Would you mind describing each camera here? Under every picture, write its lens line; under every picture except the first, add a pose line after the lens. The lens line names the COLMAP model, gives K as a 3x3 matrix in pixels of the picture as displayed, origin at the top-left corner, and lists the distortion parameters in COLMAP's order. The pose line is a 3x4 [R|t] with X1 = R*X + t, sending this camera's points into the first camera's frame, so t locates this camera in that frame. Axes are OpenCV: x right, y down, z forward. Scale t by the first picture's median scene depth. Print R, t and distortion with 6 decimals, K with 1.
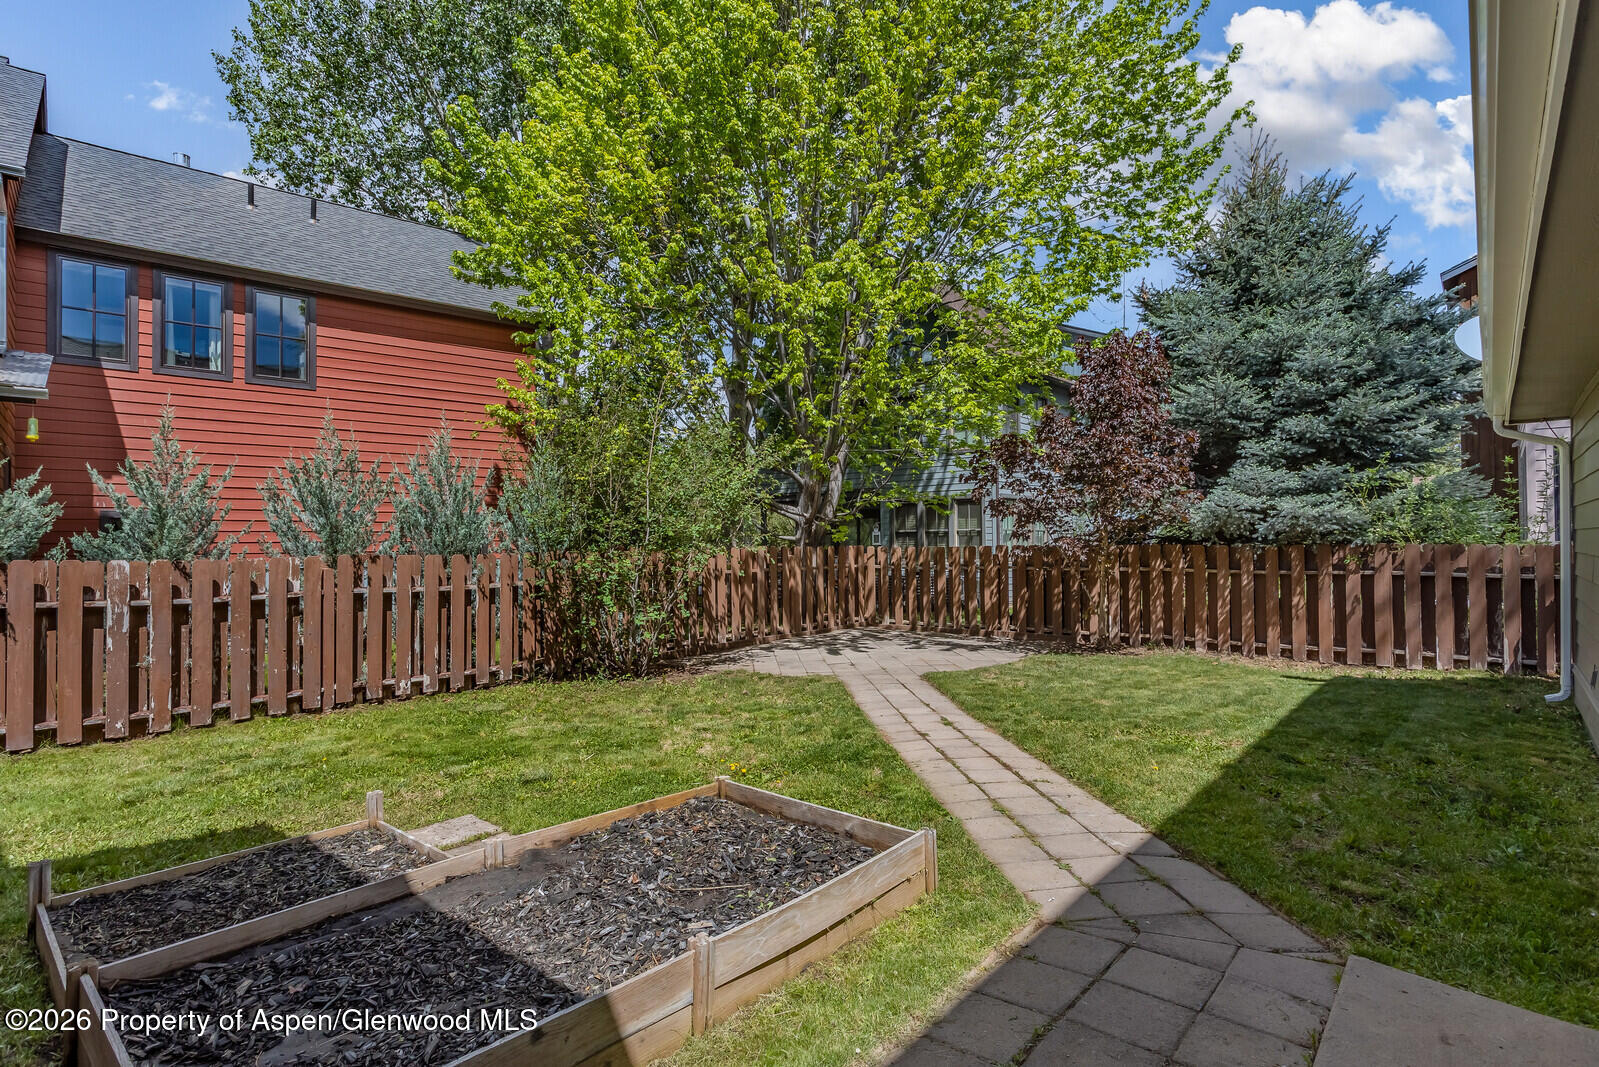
lens RADIAL K [[796.9, 0, 798.4], [0, 796.9, 538.1], [0, 0, 1]] dist [-0.023759, 0.021121]
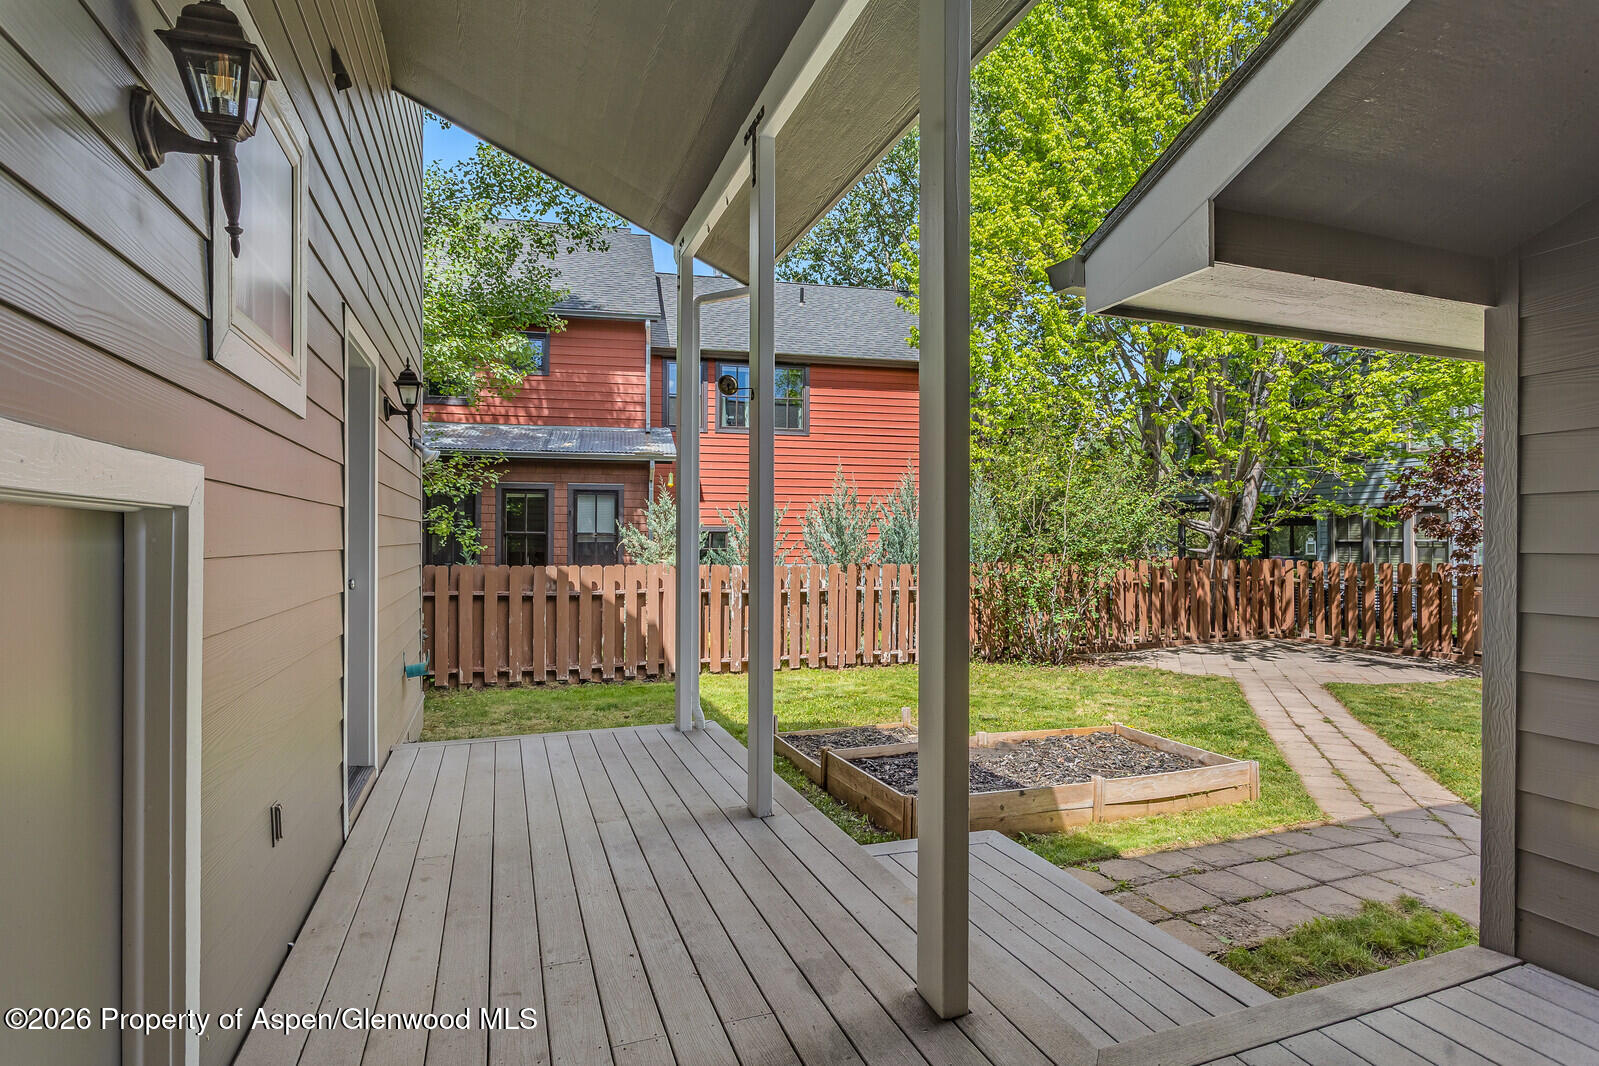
lens RADIAL K [[796.9, 0, 798.4], [0, 796.9, 537.6], [0, 0, 1]] dist [-0.023759, 0.021121]
pose [[0.876083, 0.008354, -0.482088, 0.041434], [-0.007400, 0.999965, 0.003880, -0.024828], [0.482104, 0.000168, 0.876114, -0.265420]]
